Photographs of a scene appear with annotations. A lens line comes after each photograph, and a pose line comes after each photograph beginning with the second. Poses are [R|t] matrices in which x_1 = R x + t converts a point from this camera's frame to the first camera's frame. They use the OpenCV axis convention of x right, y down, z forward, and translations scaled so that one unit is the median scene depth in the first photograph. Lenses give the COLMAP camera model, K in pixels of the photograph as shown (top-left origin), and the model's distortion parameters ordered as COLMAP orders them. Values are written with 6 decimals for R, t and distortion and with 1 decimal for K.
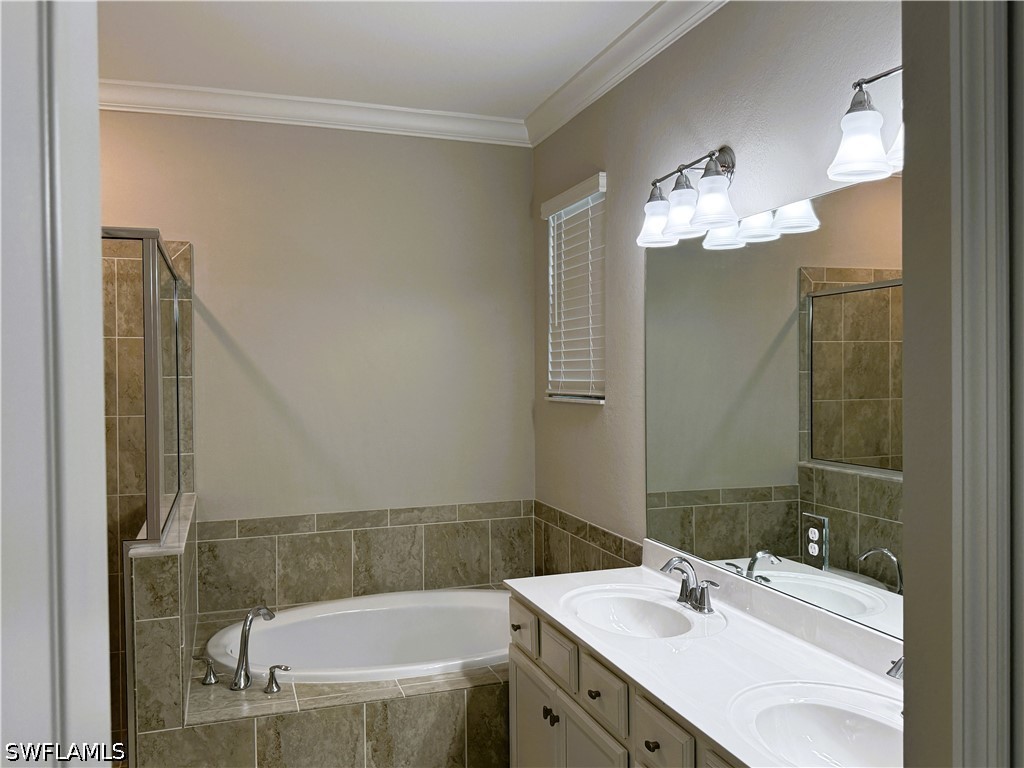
lens RADIAL K [[862.9, 0, 511.0], [0, 862.9, 378.5], [0, 0, 1]] dist [0.112928, -0.134442]
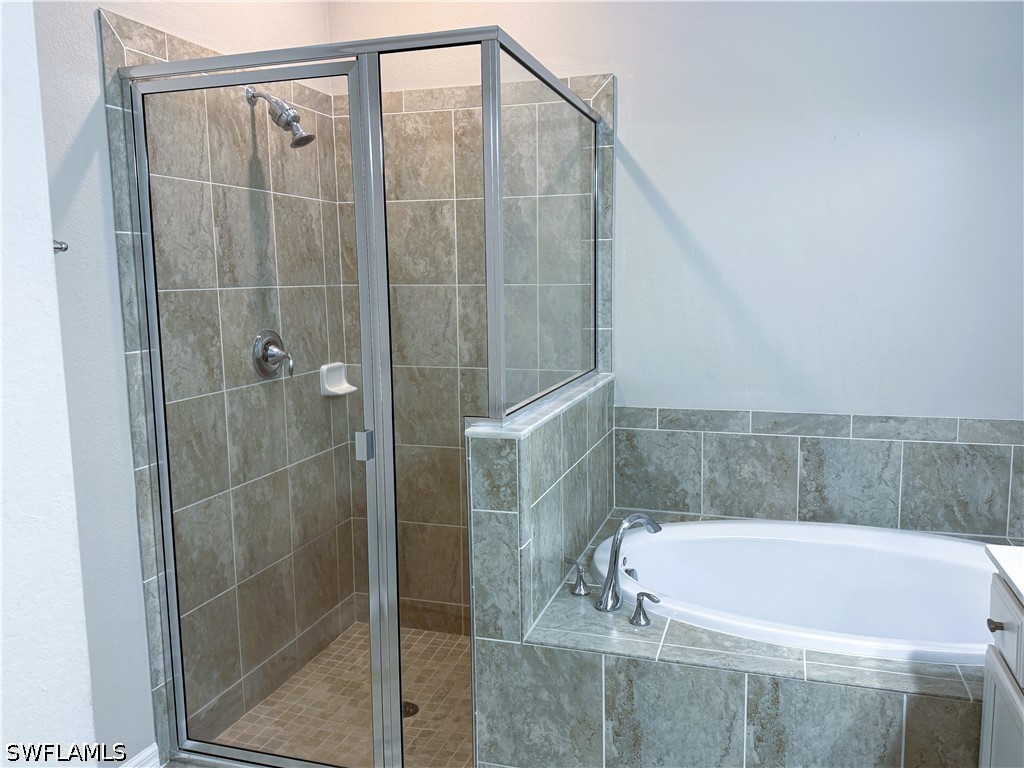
lens RADIAL K [[862.9, 0, 511.4], [0, 862.9, 377.9], [0, 0, 1]] dist [0.112928, -0.134442]
pose [[0.818812, 0.073244, -0.569370, 0.061558], [-0.005477, 0.992779, 0.119836, 0.040171], [0.574035, -0.095004, 0.813301, 0.296100]]
